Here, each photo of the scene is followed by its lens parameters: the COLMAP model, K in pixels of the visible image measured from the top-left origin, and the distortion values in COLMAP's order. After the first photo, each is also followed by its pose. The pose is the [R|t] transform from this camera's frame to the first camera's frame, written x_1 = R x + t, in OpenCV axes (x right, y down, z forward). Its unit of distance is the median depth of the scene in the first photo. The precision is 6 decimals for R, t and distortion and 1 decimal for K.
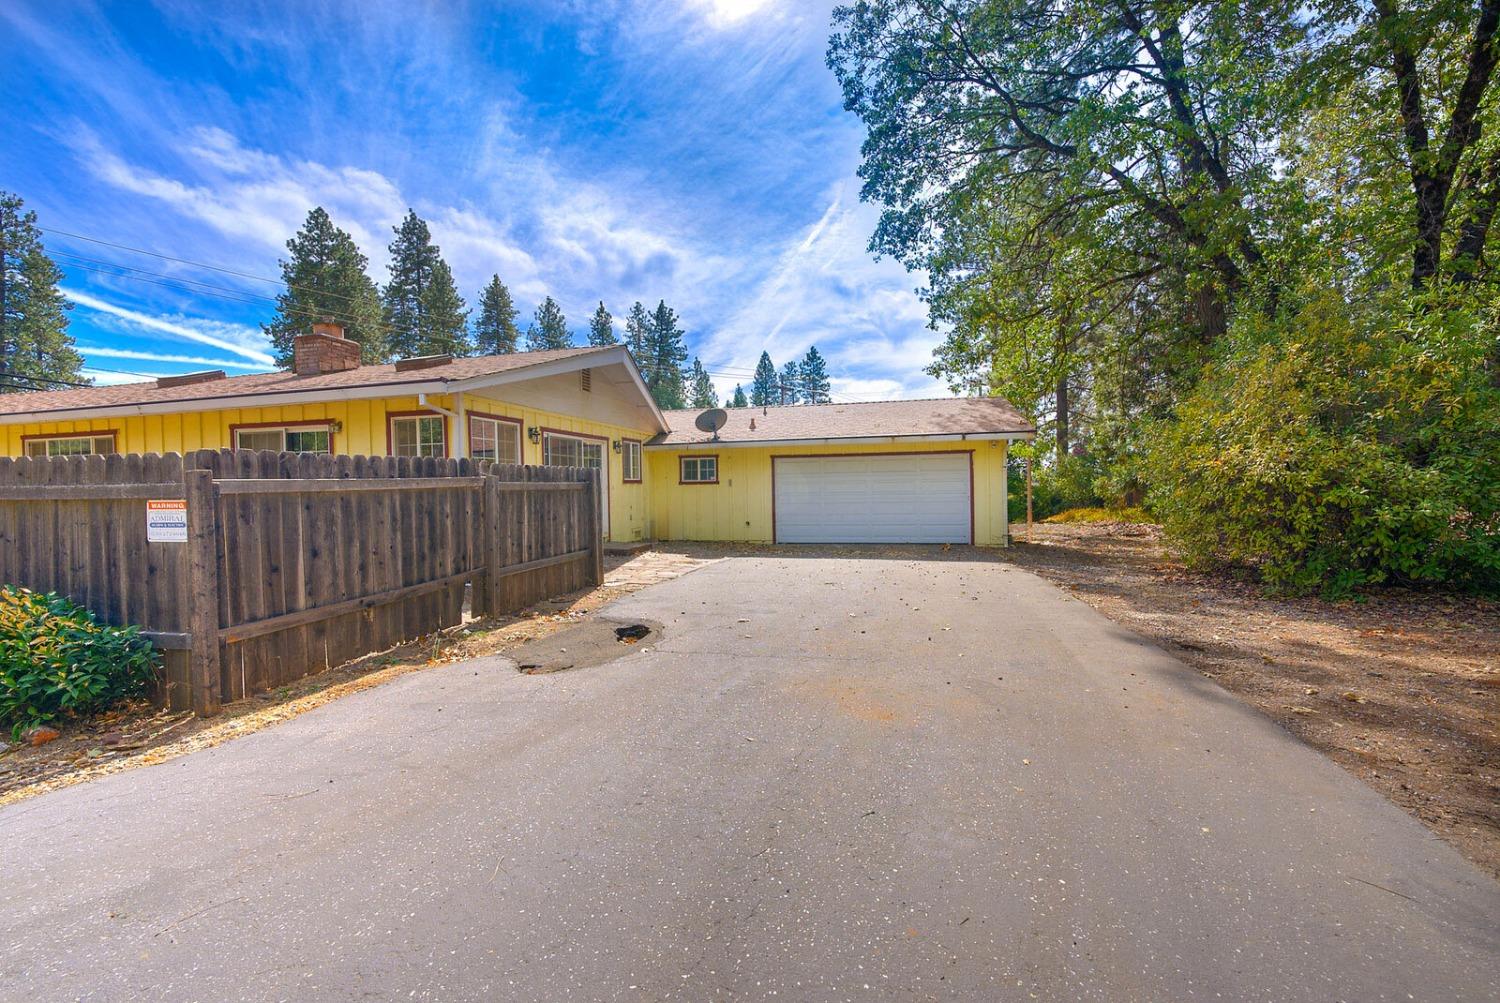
lens RADIAL K [[594.4, 0, 750.0], [0, 594.4, 501.5], [0, 0, 1]] dist [-0.015853, 0.000443]
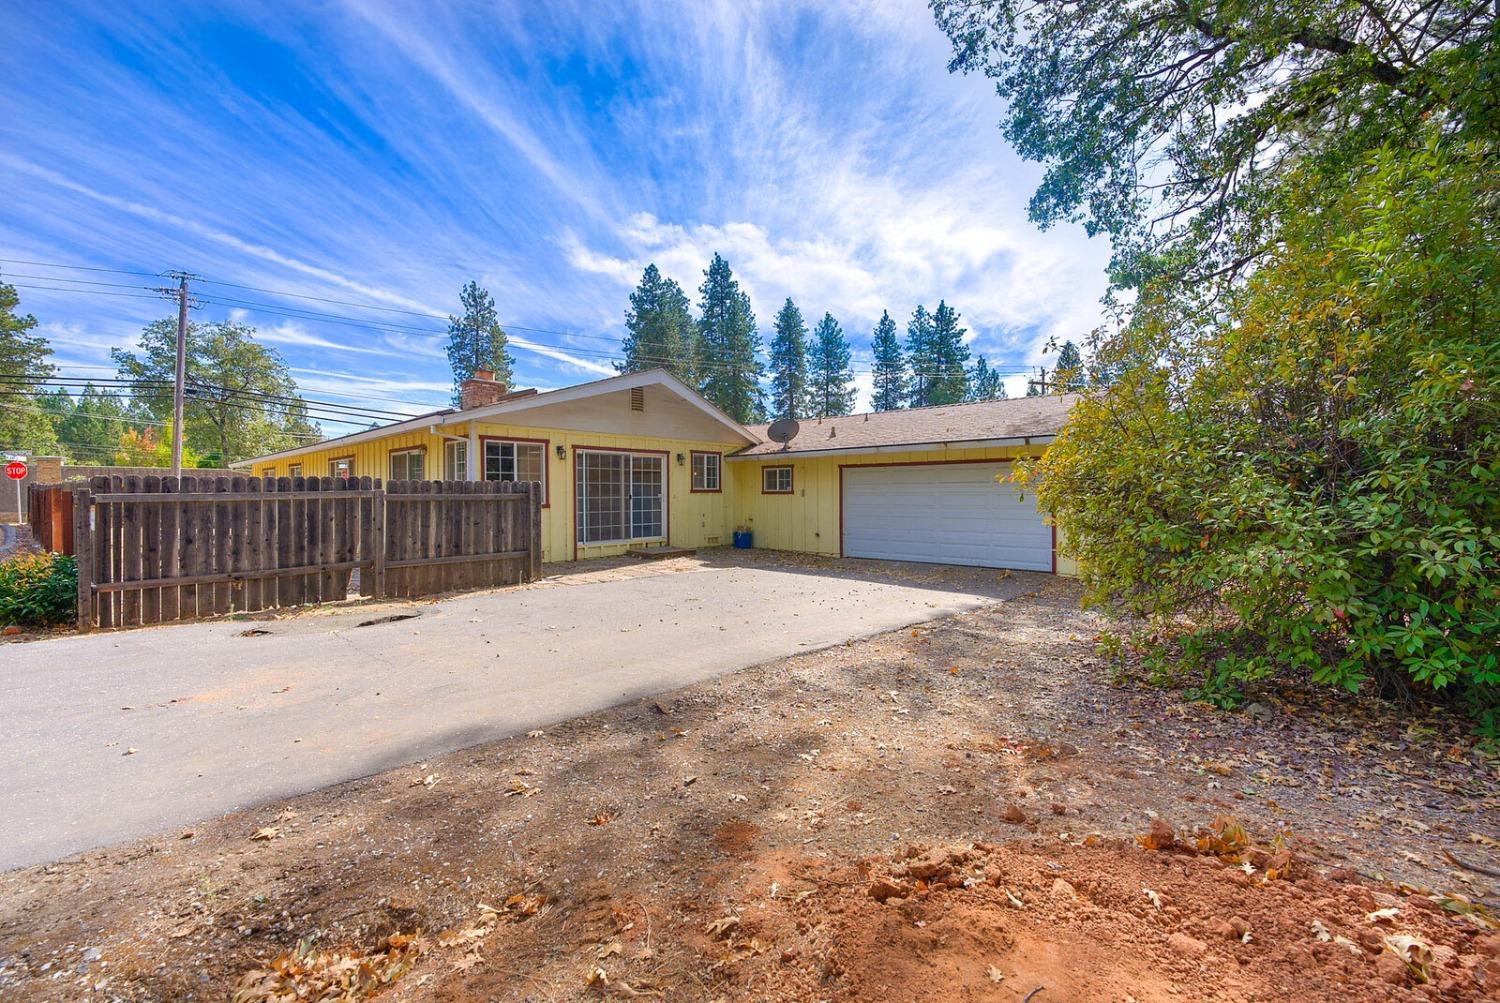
lens RADIAL K [[595.9, 0, 781.0], [0, 595.9, 501.8], [0, 0, 1]] dist [-0.000026, 0.000002]
pose [[0.877965, 0.019764, -0.478316, 0.217199], [-0.023282, 0.999728, -0.001425, -0.007770], [0.478158, 0.012387, 0.878186, 0.058981]]
